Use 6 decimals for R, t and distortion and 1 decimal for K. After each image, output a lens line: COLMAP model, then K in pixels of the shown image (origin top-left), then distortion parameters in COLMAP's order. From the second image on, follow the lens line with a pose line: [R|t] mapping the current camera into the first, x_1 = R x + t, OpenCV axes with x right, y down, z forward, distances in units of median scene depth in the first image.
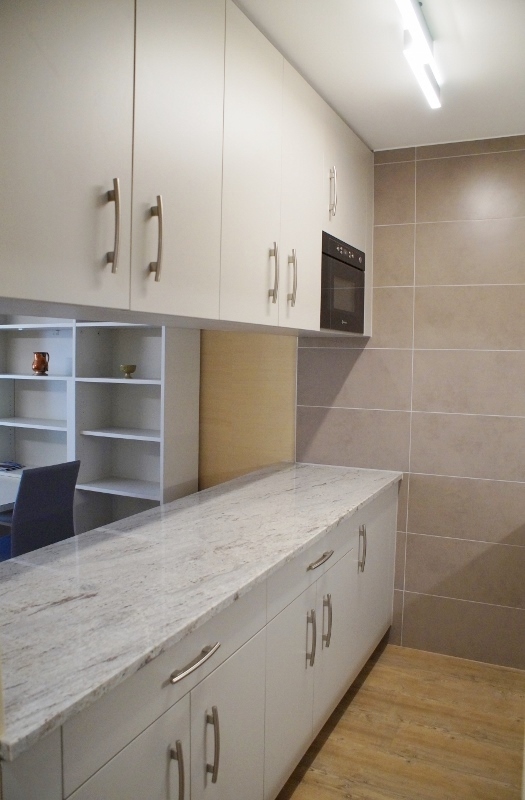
lens RADIAL K [[632.2, 0, 262.5], [0, 632.2, 400.0], [0, 0, 1]] dist [-0.158043, 0.132587]
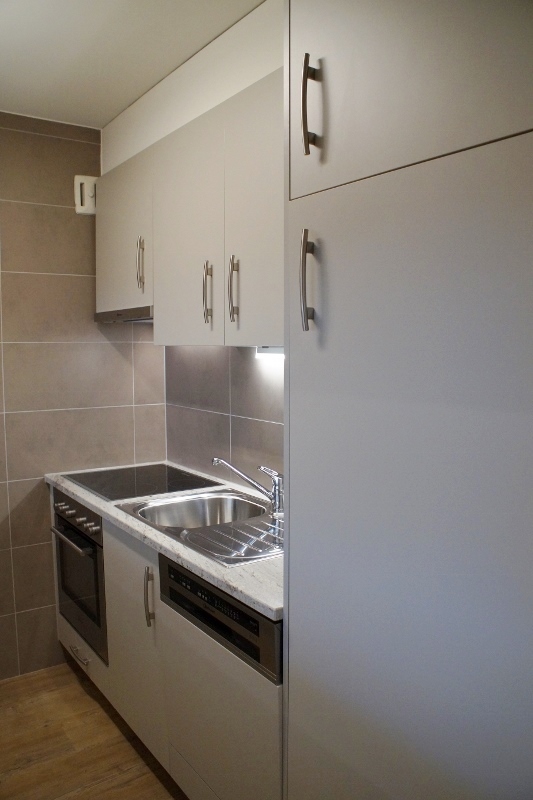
lens RADIAL K [[632.4, 0, 266.5], [0, 632.4, 400.0], [0, 0, 1]] dist [-0.150861, 0.119099]
pose [[0.489649, -0.088928, 0.867373, -0.217162], [0.072515, 0.995492, 0.061127, -0.024113], [-0.868899, 0.032967, 0.493890, 0.217221]]
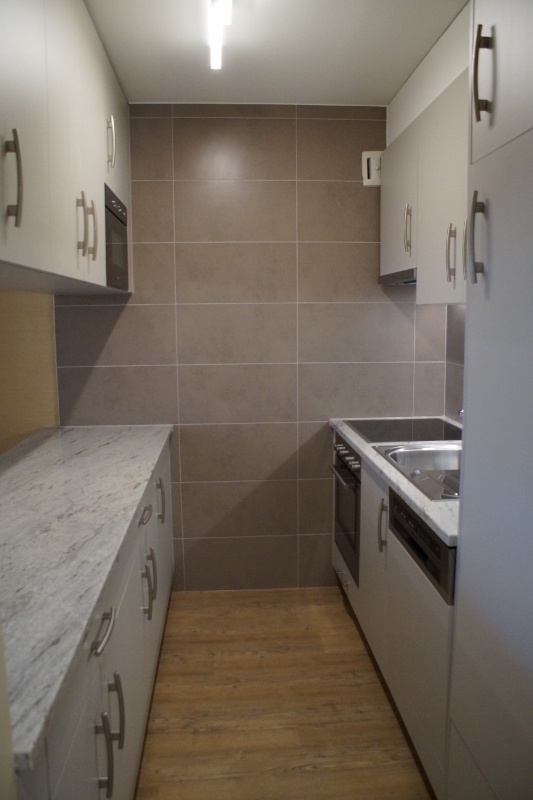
lens RADIAL K [[632.4, 0, 266.5], [0, 632.4, 400.0], [0, 0, 1]] dist [-0.150861, 0.119099]
pose [[0.870086, -0.087260, 0.485115, -0.193149], [0.057126, 0.995425, 0.076593, 0.006181], [-0.489579, -0.038930, 0.871089, 0.034003]]
